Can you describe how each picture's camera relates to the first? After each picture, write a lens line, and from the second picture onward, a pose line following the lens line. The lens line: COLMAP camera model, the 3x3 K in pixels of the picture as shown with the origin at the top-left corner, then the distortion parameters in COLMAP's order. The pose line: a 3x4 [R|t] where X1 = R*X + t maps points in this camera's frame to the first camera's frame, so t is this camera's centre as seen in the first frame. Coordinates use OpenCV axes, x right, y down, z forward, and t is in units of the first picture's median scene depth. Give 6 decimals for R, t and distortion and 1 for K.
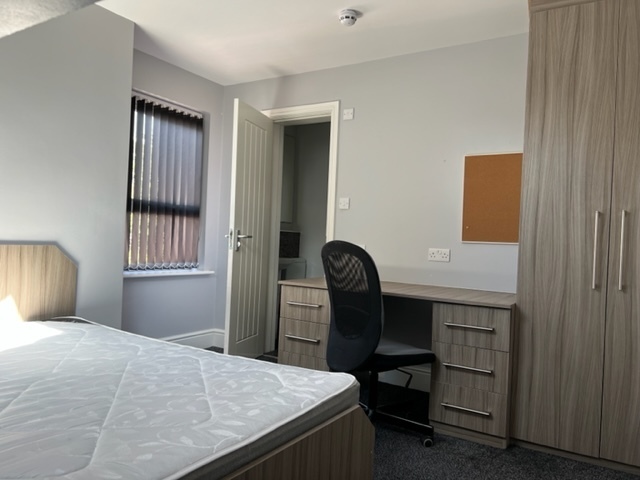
lens RADIAL K [[484.4, 0, 320.0], [0, 484.4, 240.0], [0, 0, 1]] dist [0.005142, -0.001409]
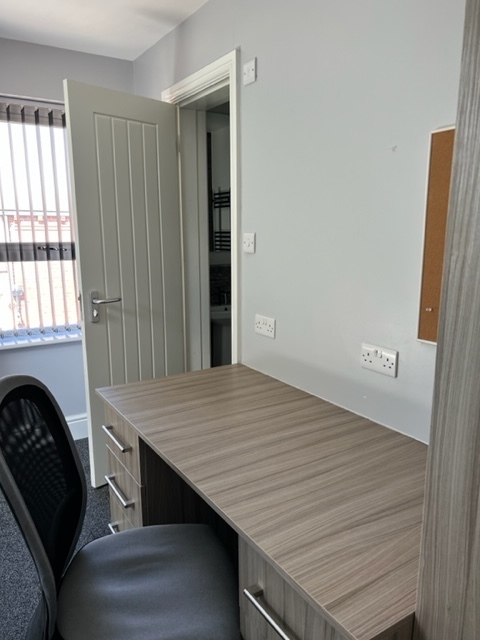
lens RADIAL K [[484.4, 0, 240.0], [0, 484.4, 320.0], [0, 0, 1]] dist [0.005142, -0.001409]
pose [[0.895387, 0.033906, -0.443996, 0.297748], [0.047228, 0.984242, 0.170405, -0.083073], [0.442777, -0.173548, 0.879676, 0.479933]]
